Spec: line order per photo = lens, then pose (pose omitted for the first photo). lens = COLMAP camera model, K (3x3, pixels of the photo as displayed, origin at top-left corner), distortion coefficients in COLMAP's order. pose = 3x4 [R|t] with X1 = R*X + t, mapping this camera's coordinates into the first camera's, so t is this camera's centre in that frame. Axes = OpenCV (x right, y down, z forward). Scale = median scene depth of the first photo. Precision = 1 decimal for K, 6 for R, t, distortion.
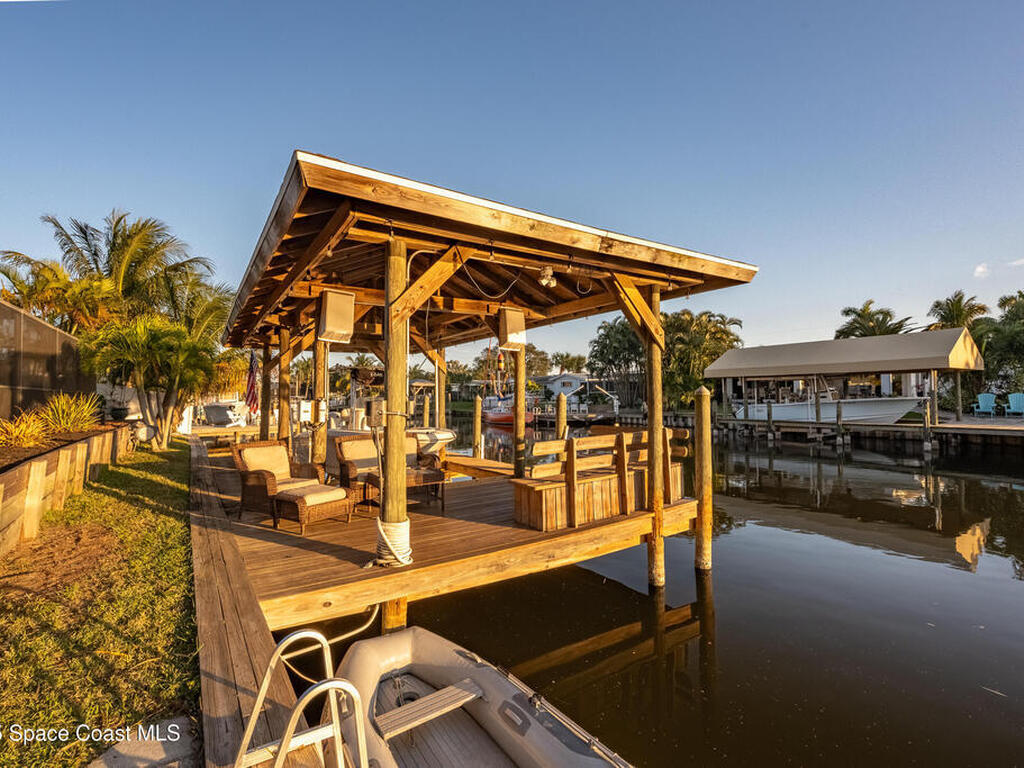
lens RADIAL K [[475.7, 0, 512.0], [0, 475.7, 384.0], [0, 0, 1]] dist [-0.023327, 0.000009]
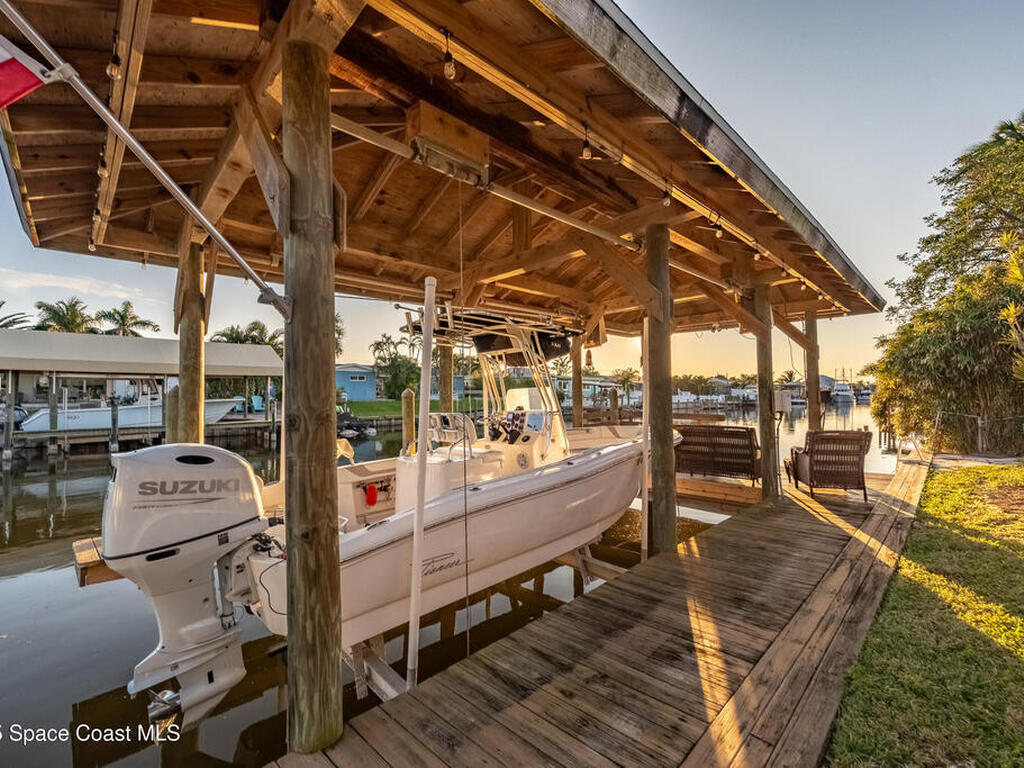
lens RADIAL K [[460.8, 0, 503.0], [0, 460.8, 379.3], [0, 0, 1]] dist [-0.000719, -0.000242]
pose [[-0.194828, 0.037045, 0.980138, -0.356838], [-0.020577, 0.998912, -0.041845, 0.013113], [-0.980622, -0.028321, -0.193854, 0.499999]]
